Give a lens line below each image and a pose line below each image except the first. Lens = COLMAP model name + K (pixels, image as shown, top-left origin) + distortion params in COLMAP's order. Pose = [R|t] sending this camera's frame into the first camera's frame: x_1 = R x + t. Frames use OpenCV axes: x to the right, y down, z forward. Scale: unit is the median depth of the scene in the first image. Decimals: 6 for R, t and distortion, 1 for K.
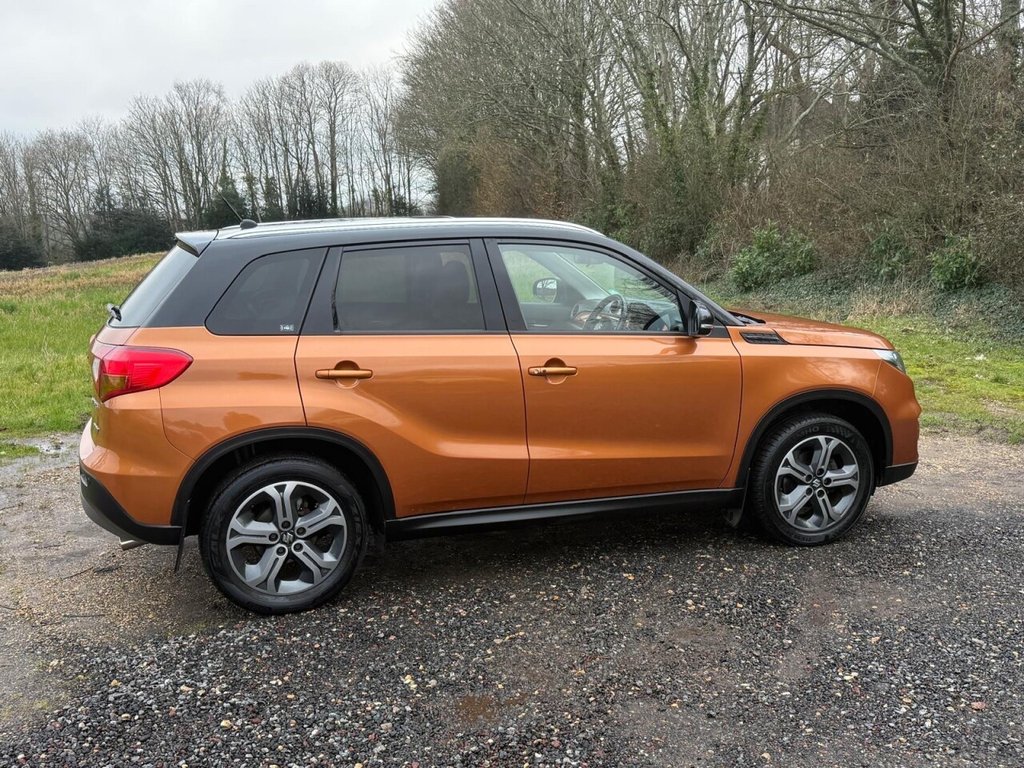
lens RADIAL K [[969.1, 0, 512.1], [0, 969.1, 389.0], [0, 0, 1]] dist [0.169706, -0.345663]
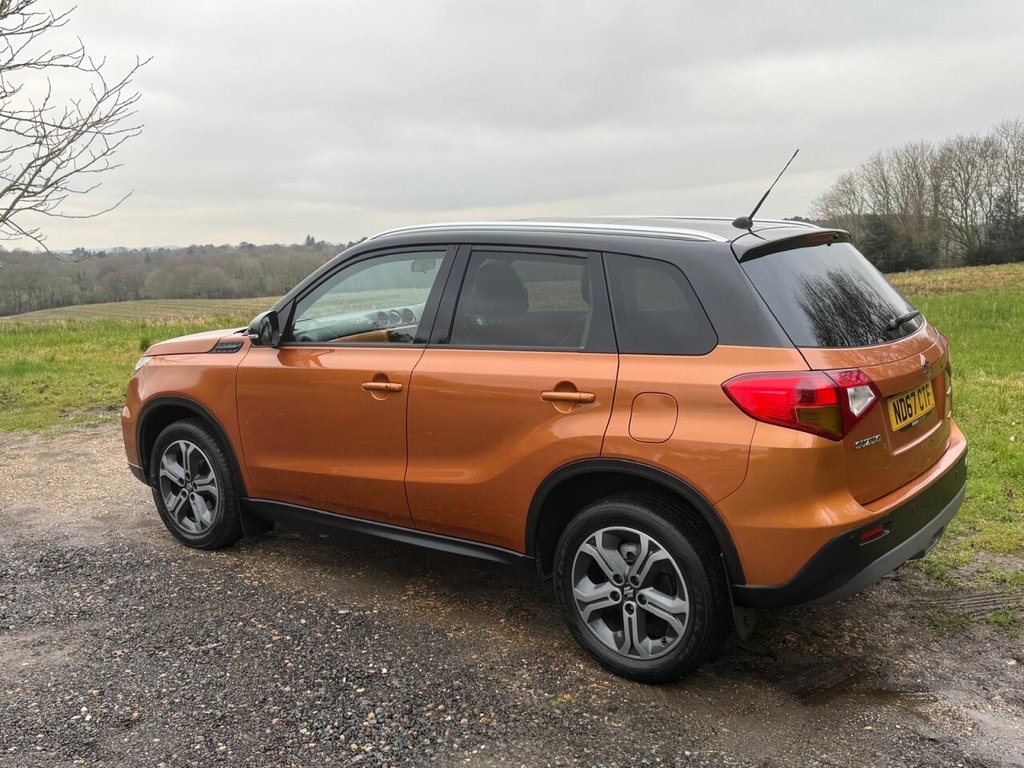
lens RADIAL K [[994.5, 0, 504.9], [0, 994.5, 385.0], [0, 0, 1]] dist [0.172121, -0.380146]
pose [[0.625012, 0.115472, -0.772028, 1.135339], [-0.128065, 0.990766, 0.044511, -0.106181], [0.770039, 0.071050, 0.634028, 0.640145]]
